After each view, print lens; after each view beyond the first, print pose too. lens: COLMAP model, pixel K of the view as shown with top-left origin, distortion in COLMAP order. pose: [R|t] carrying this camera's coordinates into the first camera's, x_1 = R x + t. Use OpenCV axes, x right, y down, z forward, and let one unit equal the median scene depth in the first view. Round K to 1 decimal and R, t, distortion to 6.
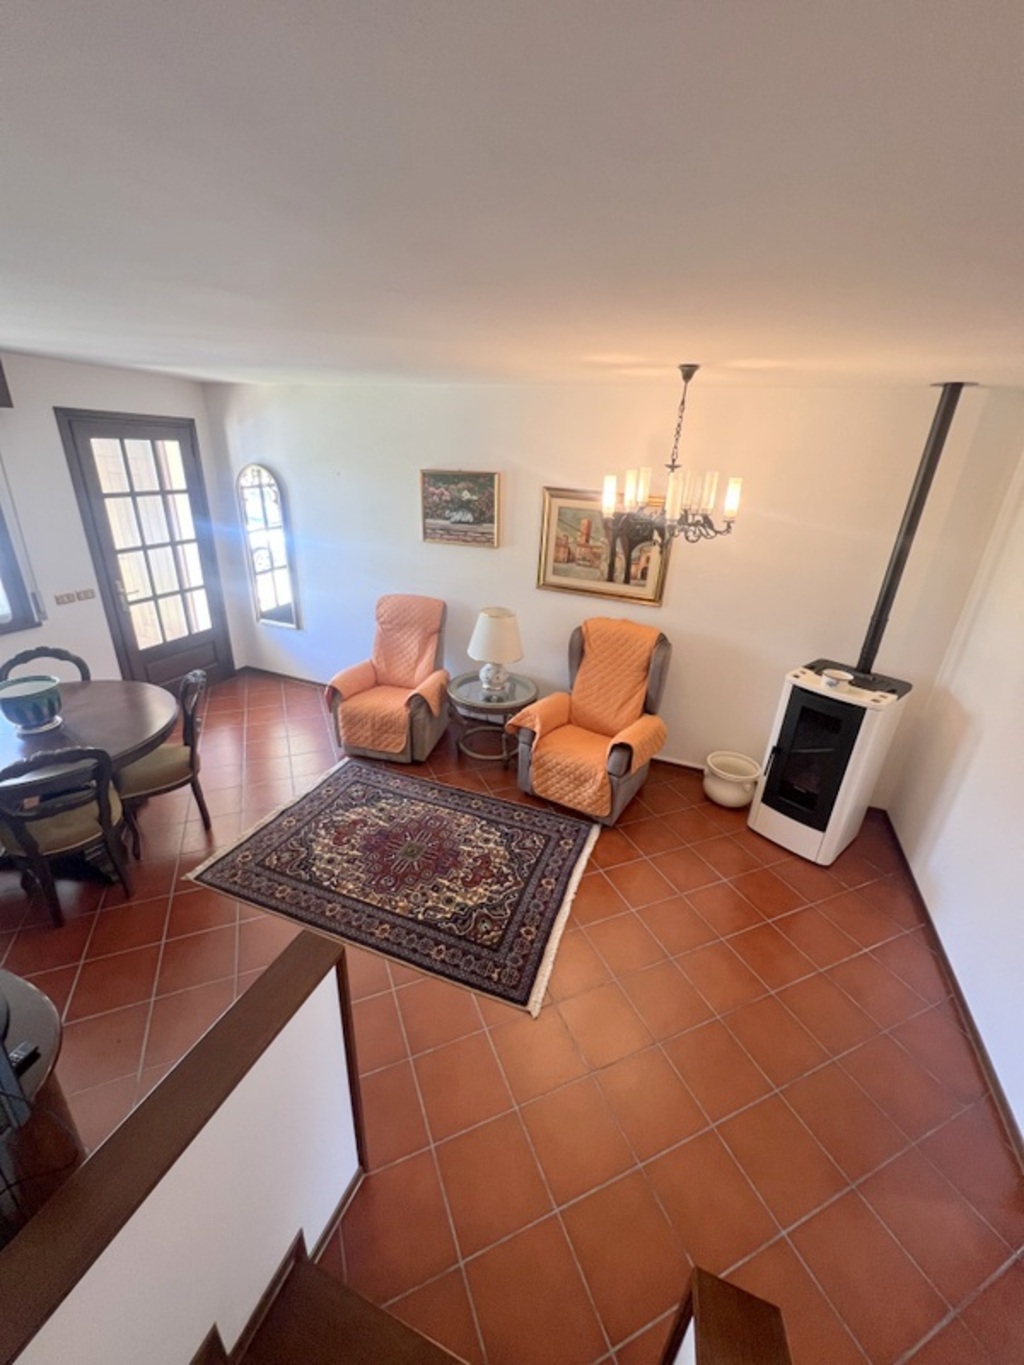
lens RADIAL K [[543.2, 0, 509.0], [0, 543.2, 679.7], [0, 0, 1]] dist [-0.000896, -0.000104]
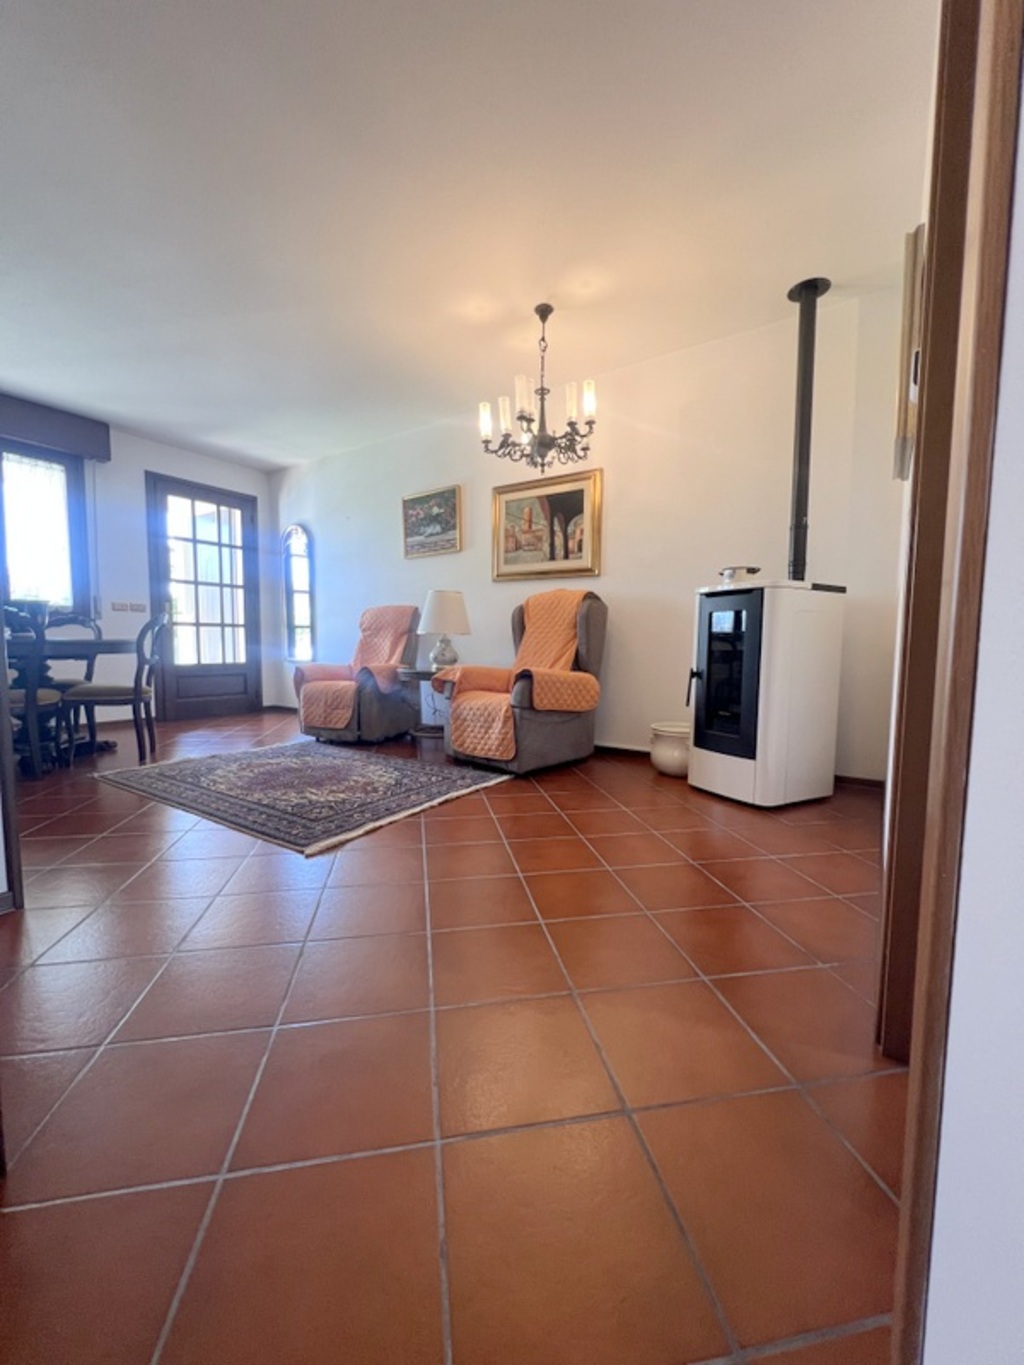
lens RADIAL K [[543.2, 0, 510.5], [0, 543.2, 680.6], [0, 0, 1]] dist [-0.000896, -0.000104]
pose [[0.973988, -0.021745, -0.225553, 0.338051], [-0.053310, 0.945458, -0.321351, 0.370986], [0.220239, 0.325017, 0.919706, 0.111434]]
